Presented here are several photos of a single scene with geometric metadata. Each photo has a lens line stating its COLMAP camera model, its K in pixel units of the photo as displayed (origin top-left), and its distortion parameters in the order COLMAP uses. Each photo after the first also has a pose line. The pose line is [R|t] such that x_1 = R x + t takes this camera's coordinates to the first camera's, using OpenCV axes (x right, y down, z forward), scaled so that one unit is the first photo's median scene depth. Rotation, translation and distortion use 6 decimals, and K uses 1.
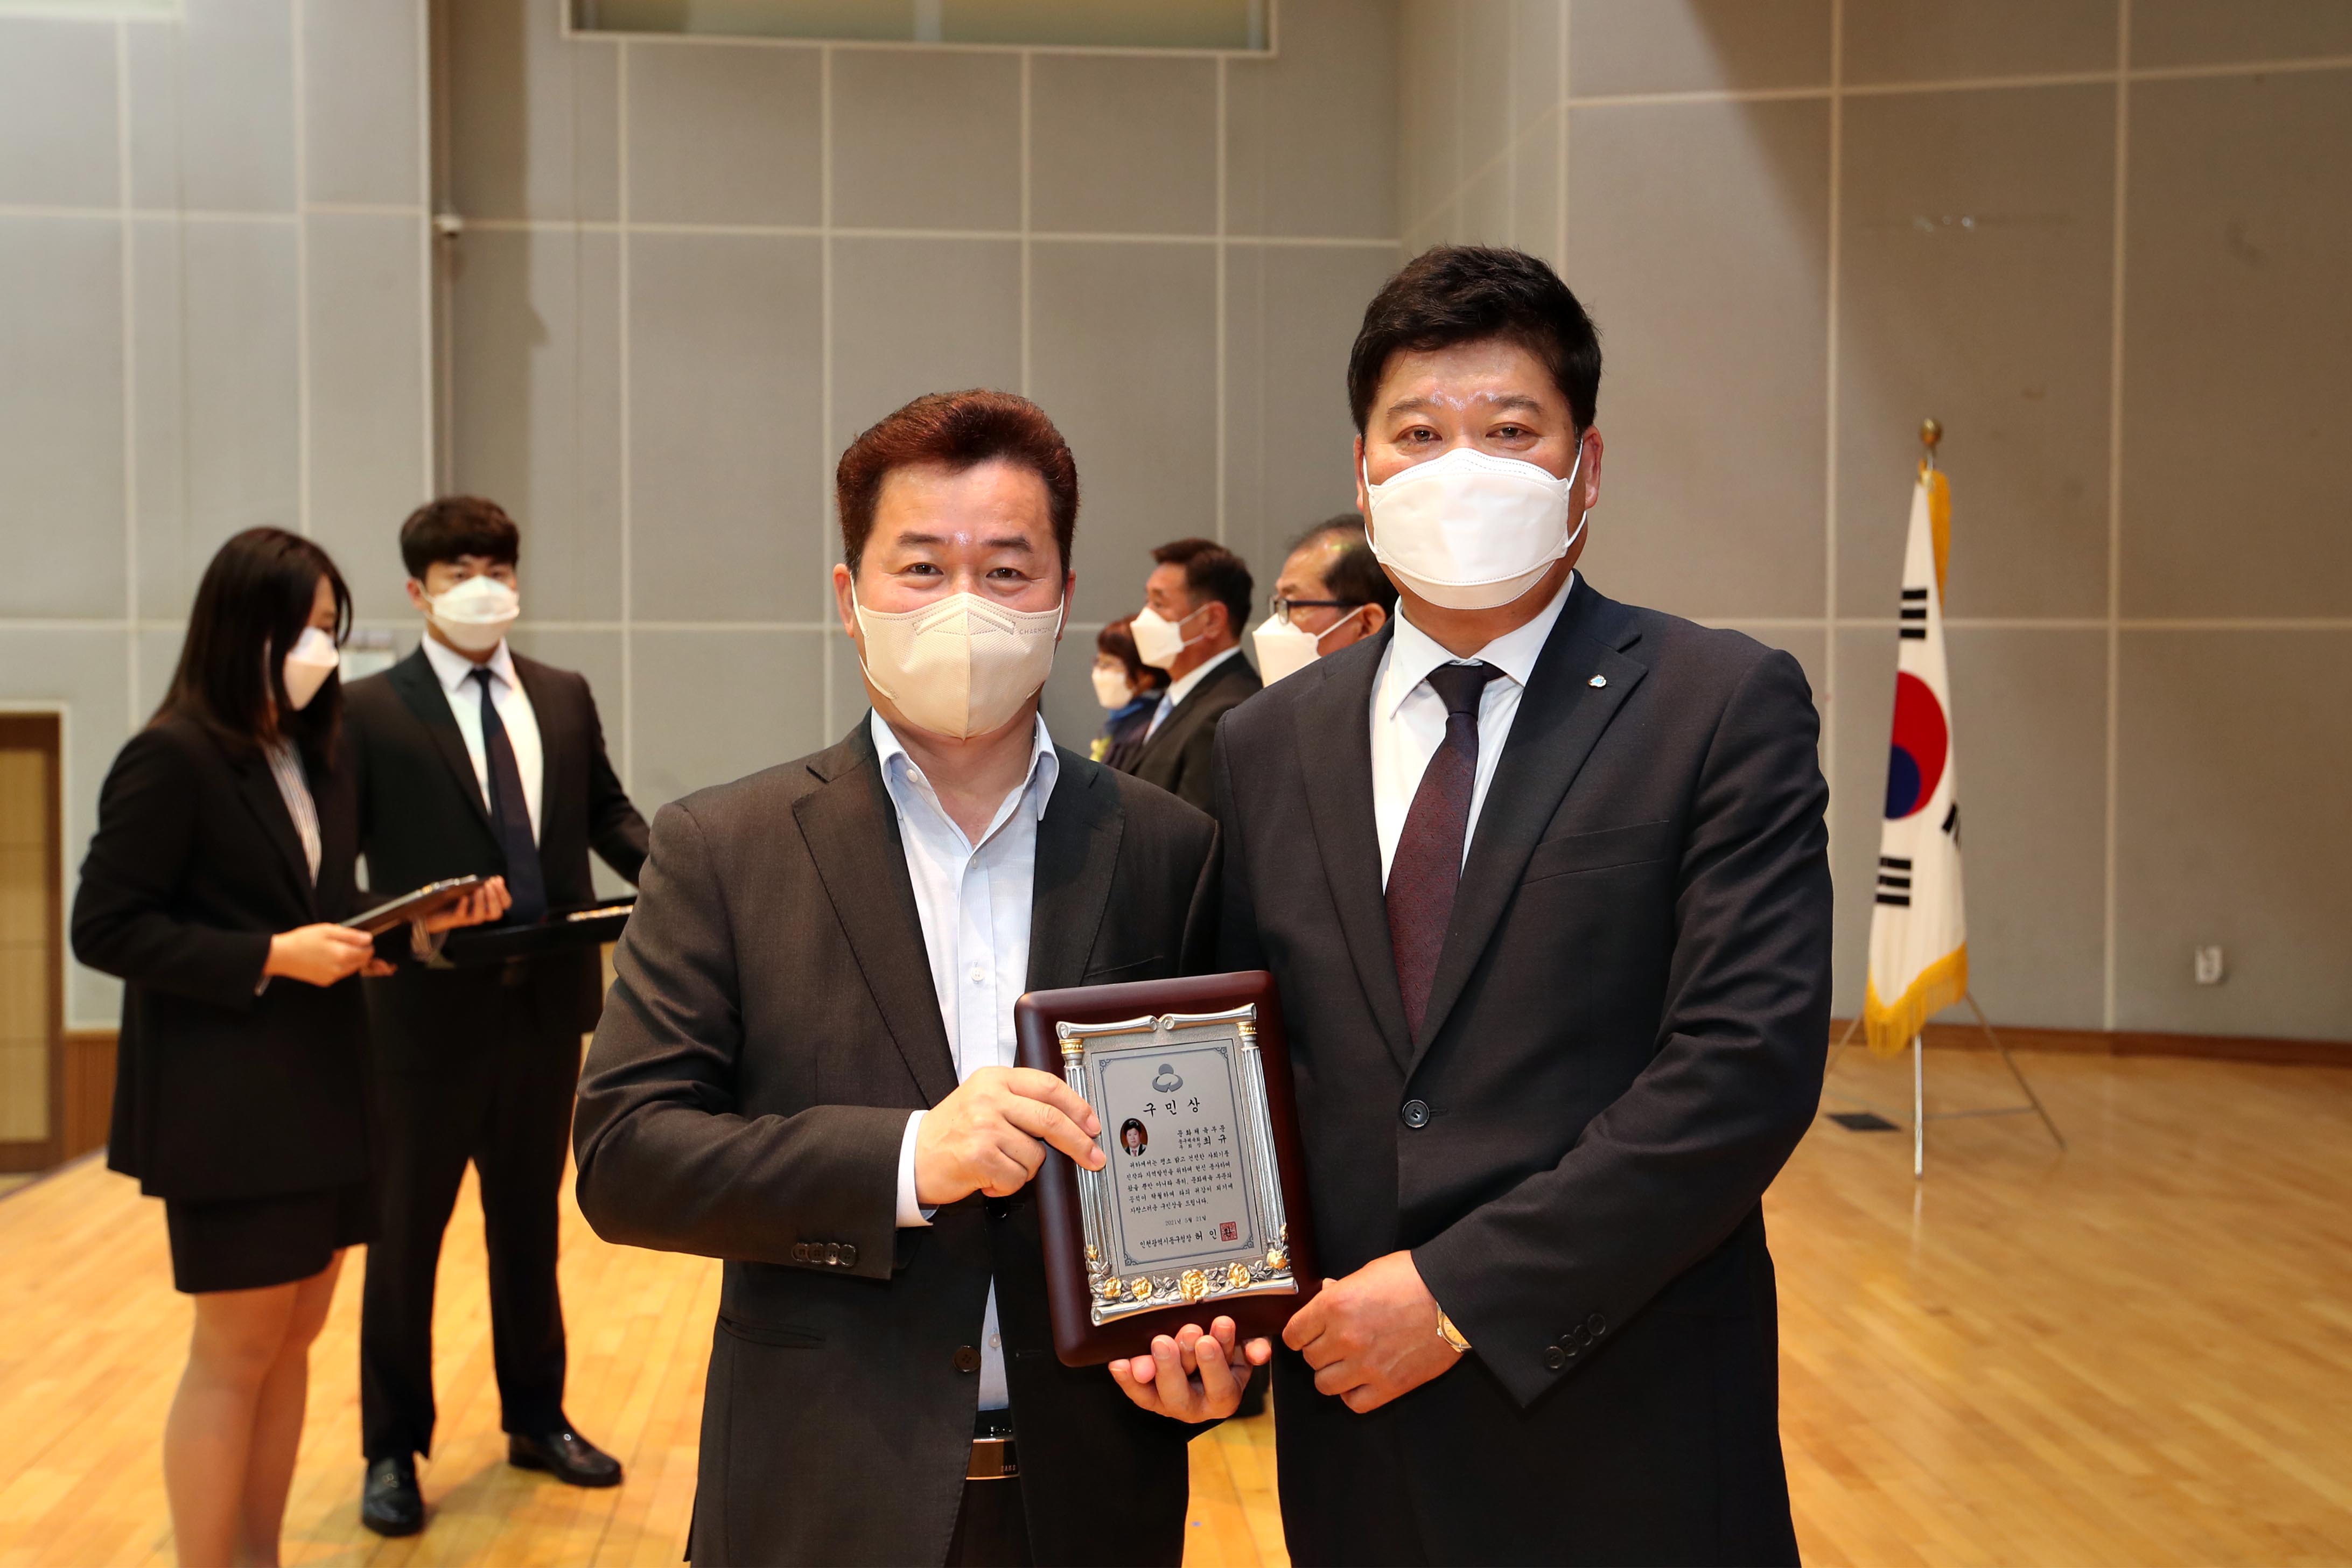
lens RADIAL K [[2356.7, 0, 1205.2], [0, 2356.7, 710.3], [0, 0, 1]] dist [0.000982, 0.131216]
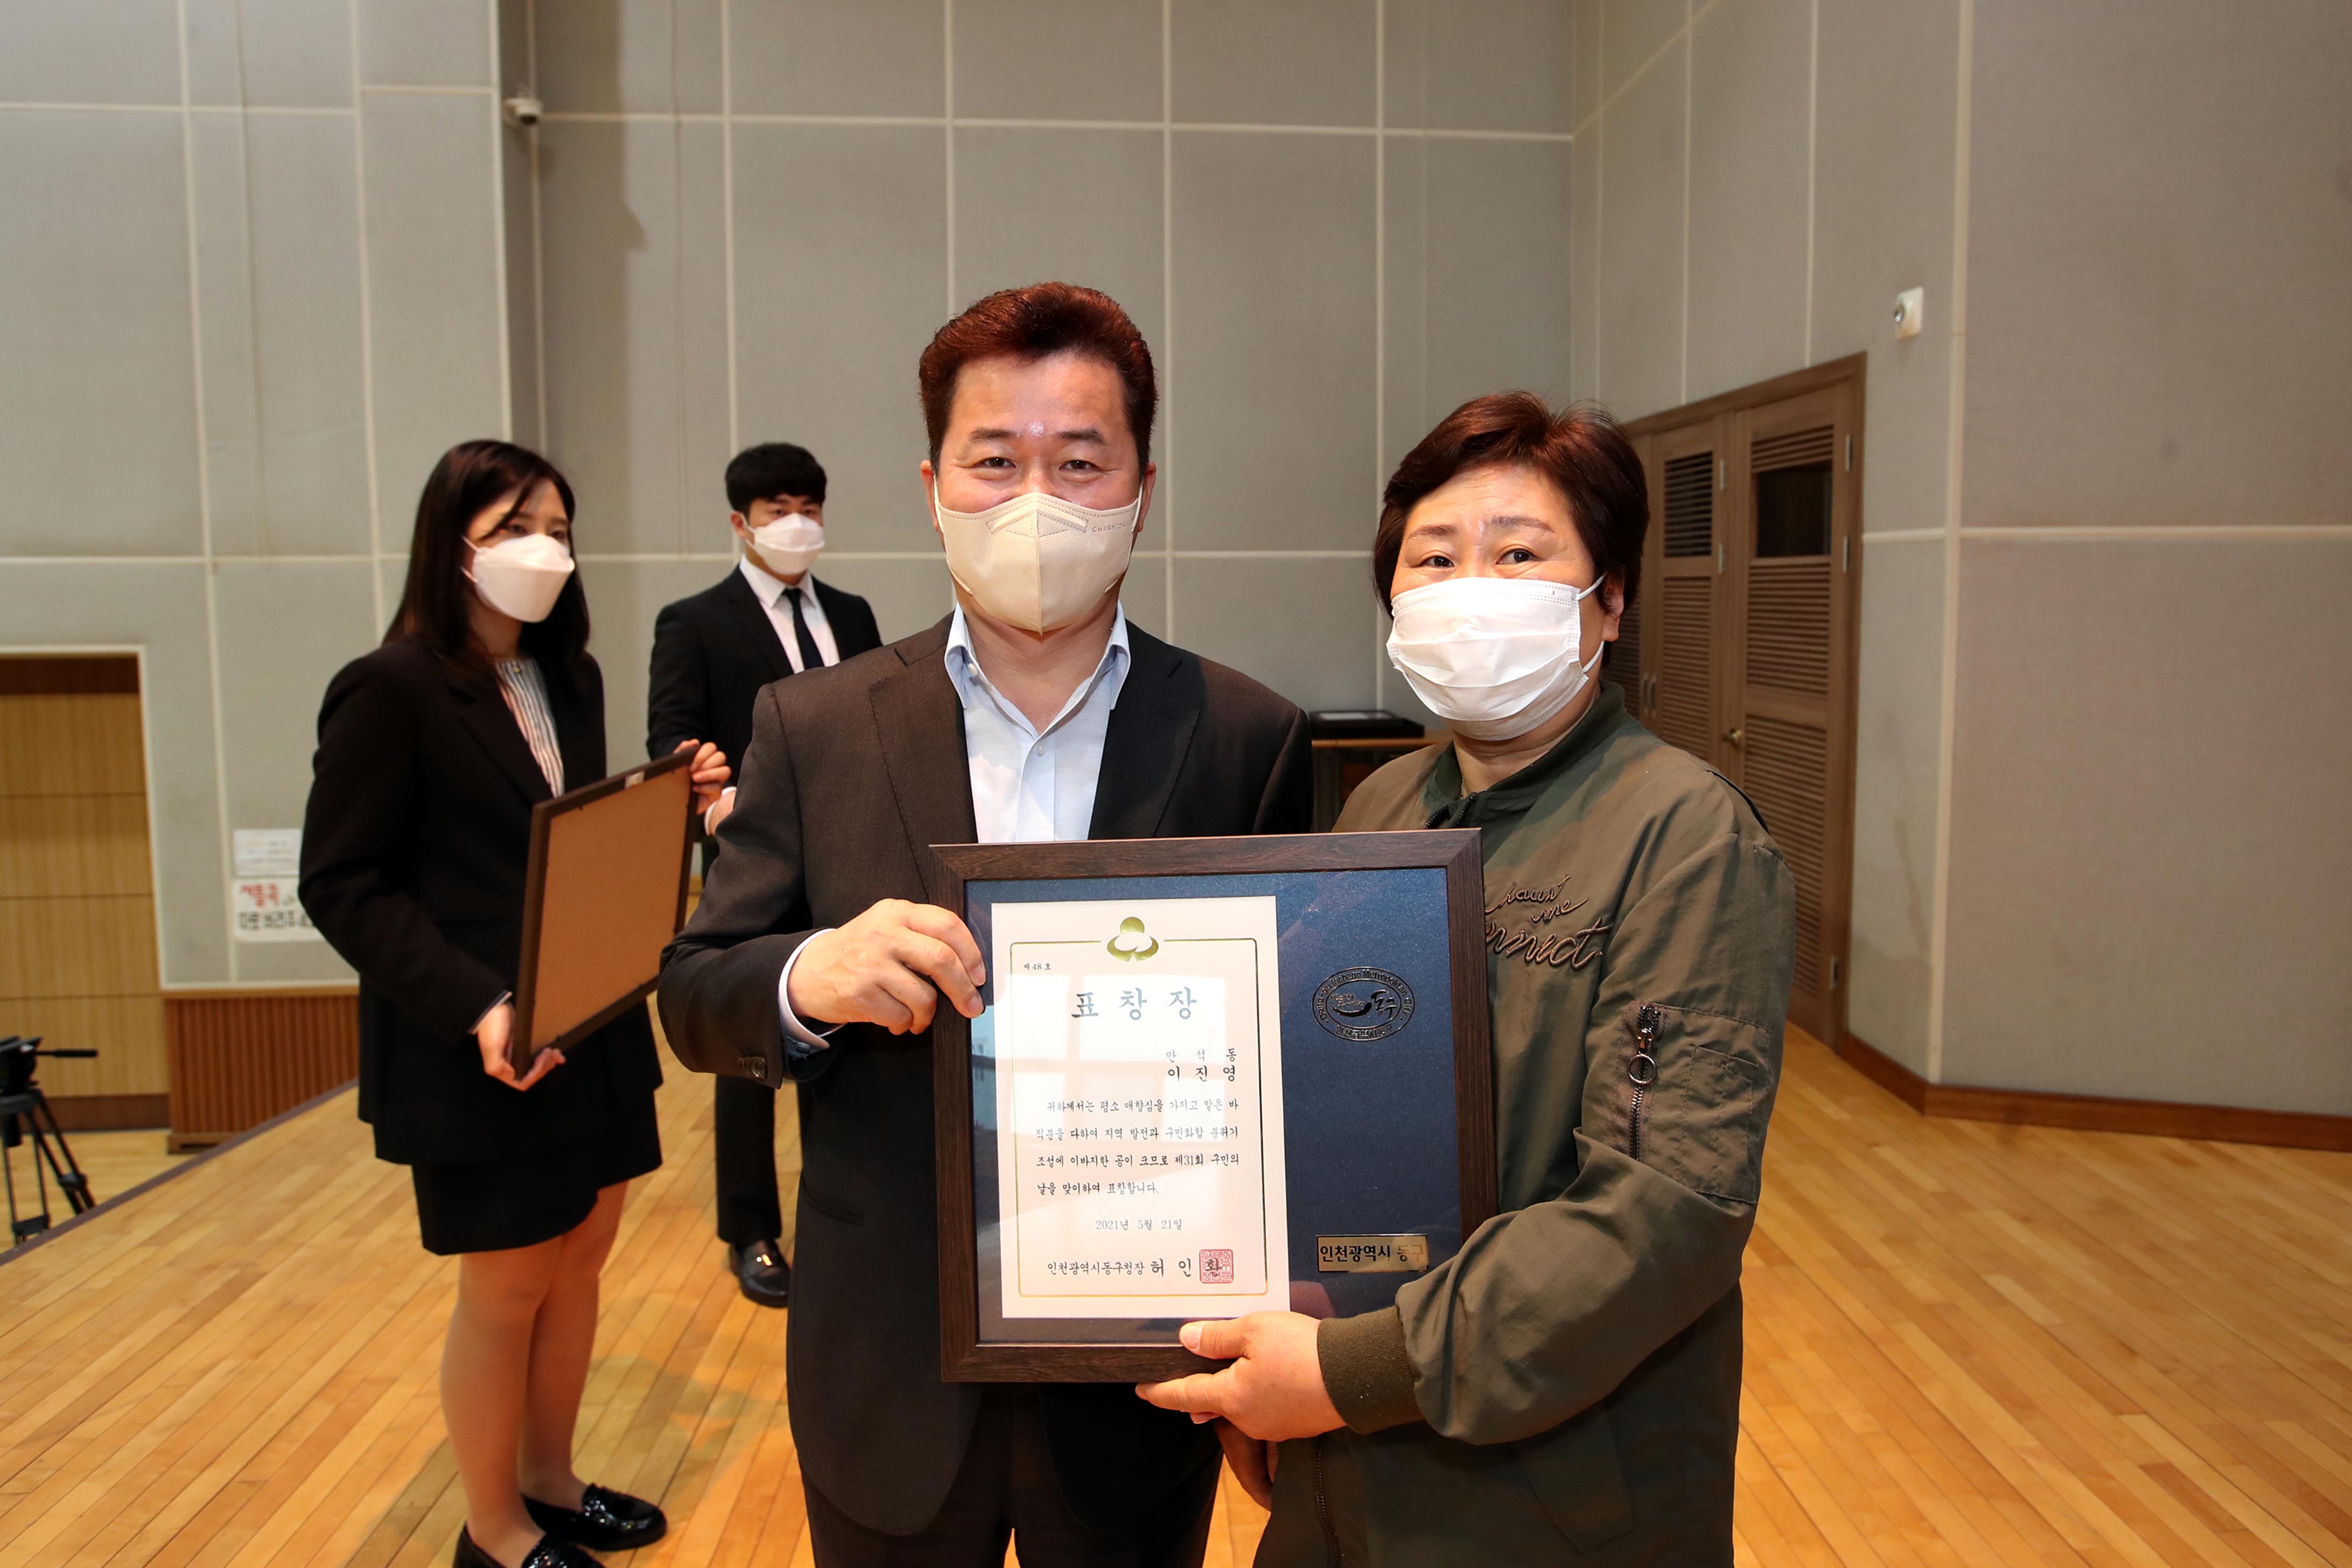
lens RADIAL K [[1401.4, 0, 1253.9], [0, 1401.4, 685.3], [0, 0, 1]] dist [-0.050931, 0.030433]
pose [[0.999855, -0.003517, -0.016688, -0.046666], [0.004271, 0.998961, 0.045372, -0.012622], [0.016511, -0.045437, 0.998831, 0.613559]]
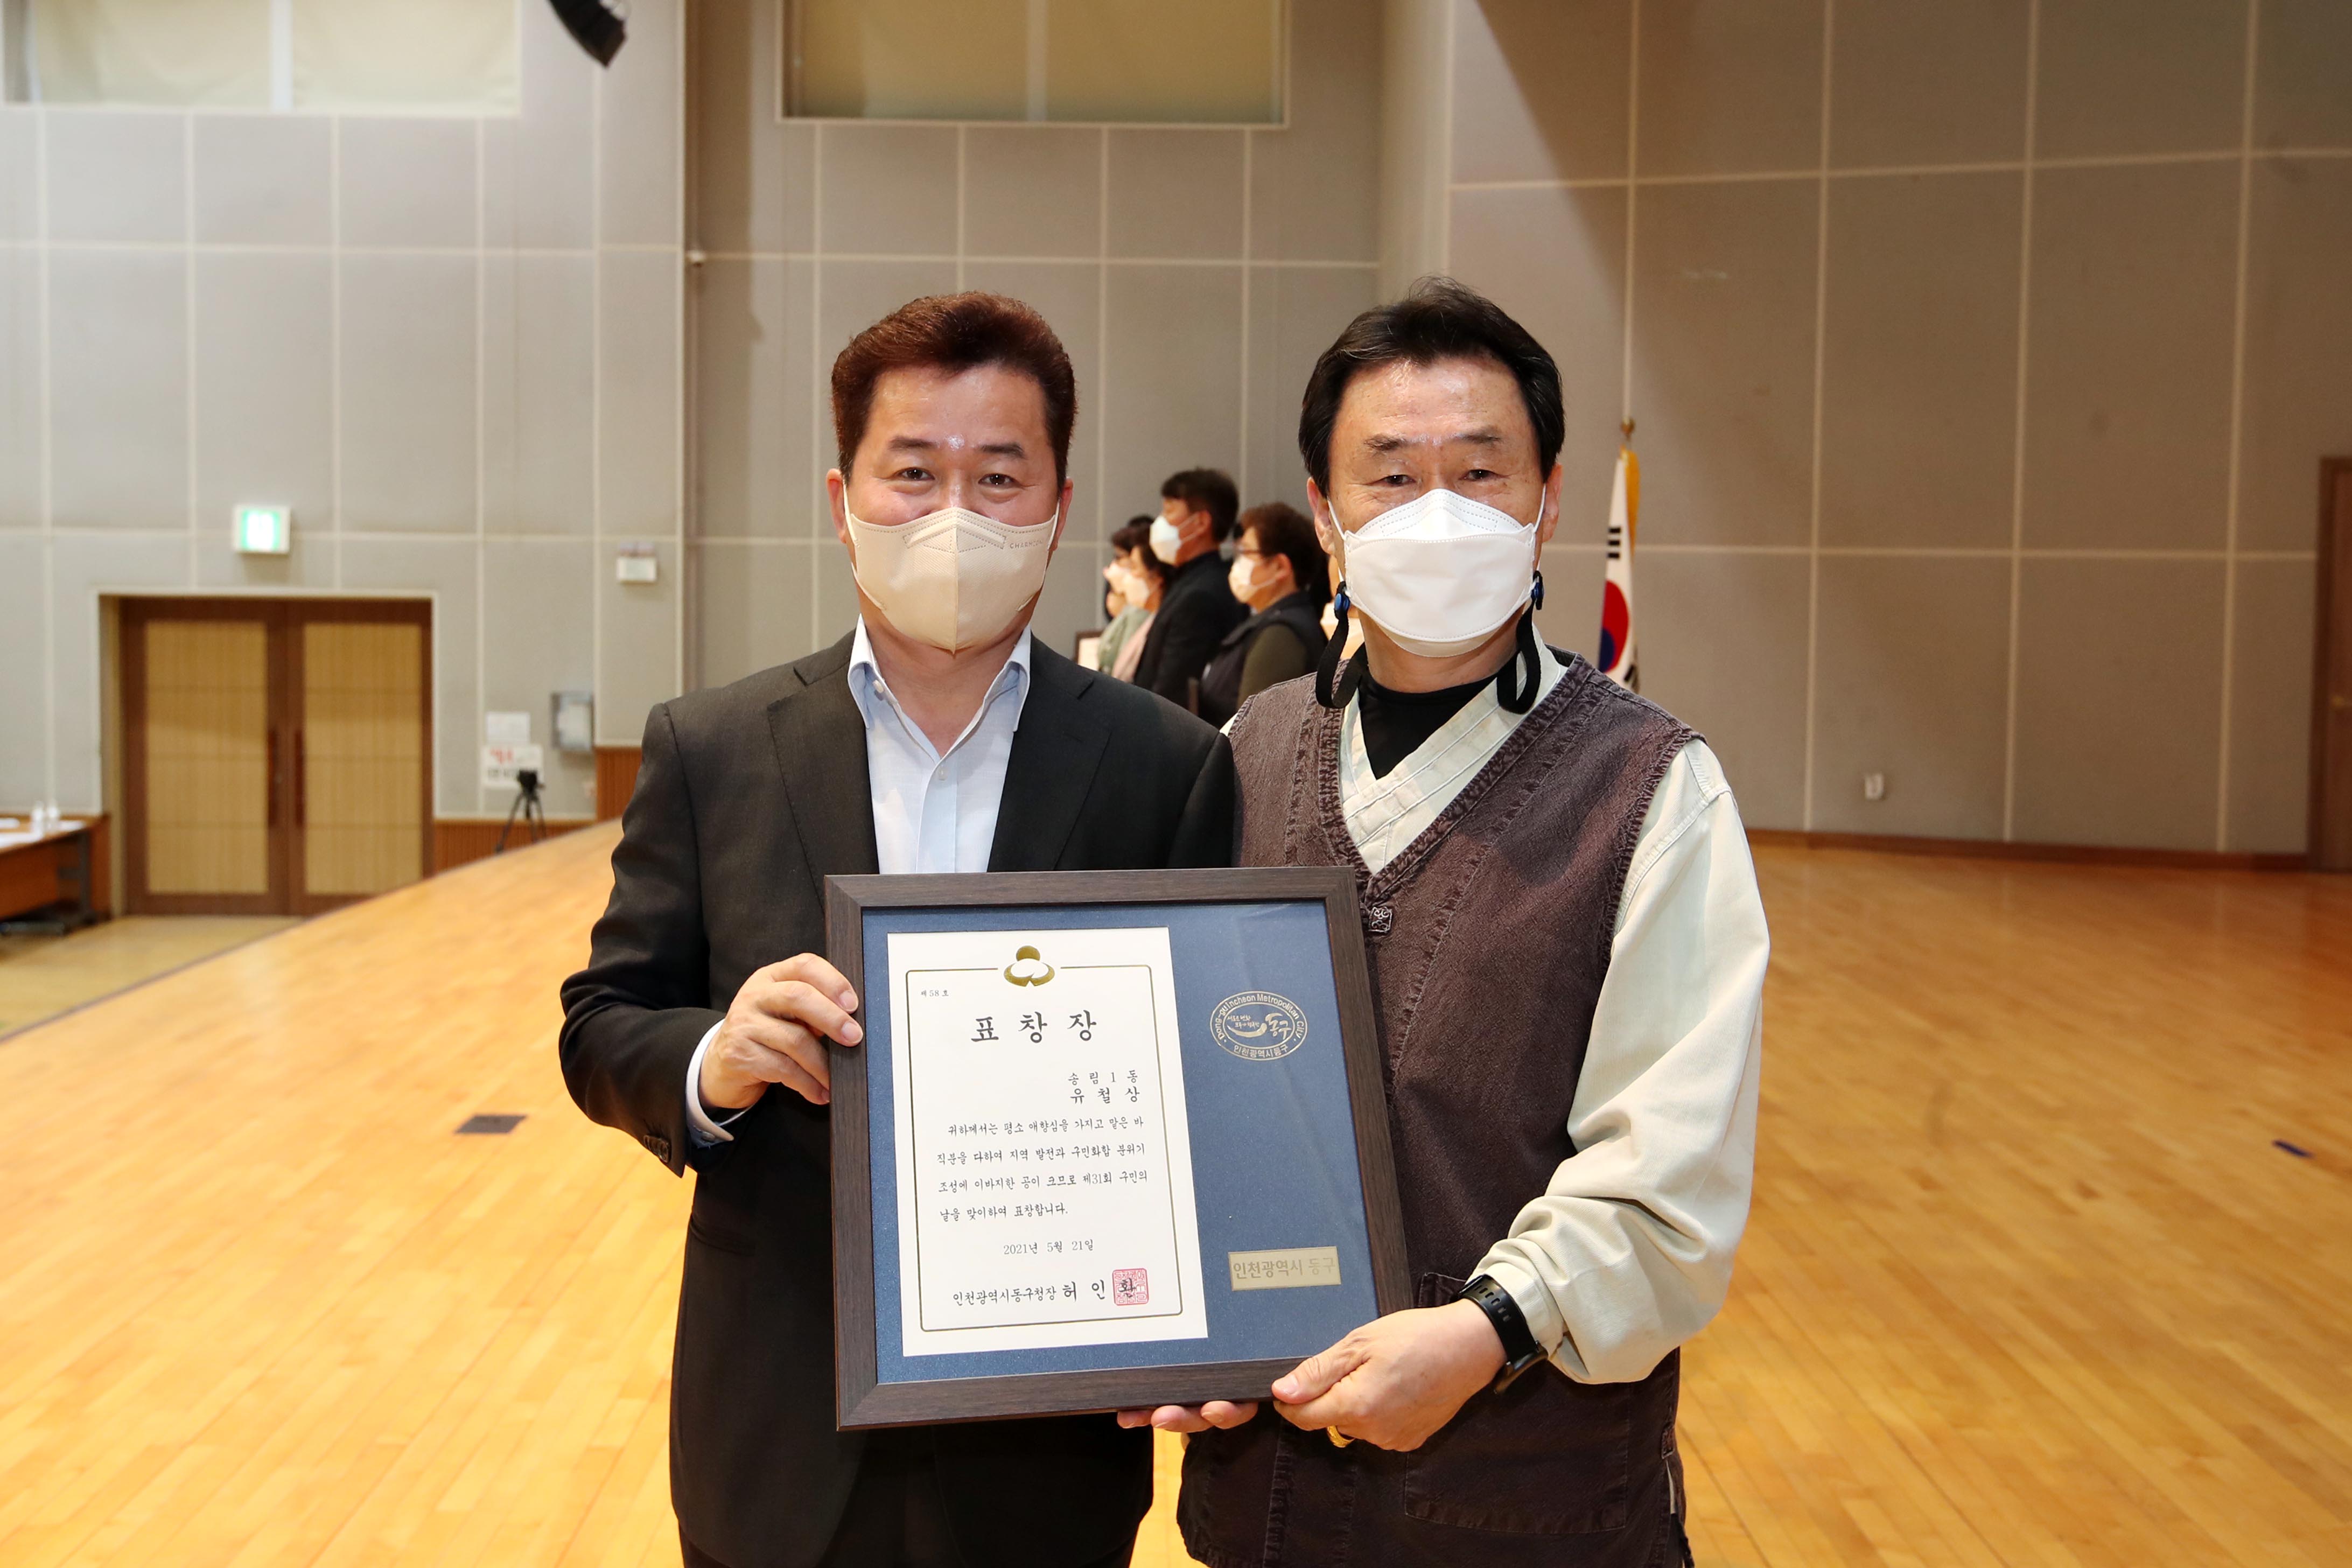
lens RADIAL K [[2179.6, 0, 1167.1], [0, 2179.6, 655.0], [0, 0, 1]] dist [-0.011744, 0.091236]
pose [[0.995594, 0.014962, -0.092569, 0.111336], [-0.013585, 0.999788, 0.015488, 0.011679], [0.092781, -0.014162, 0.995586, -0.361461]]
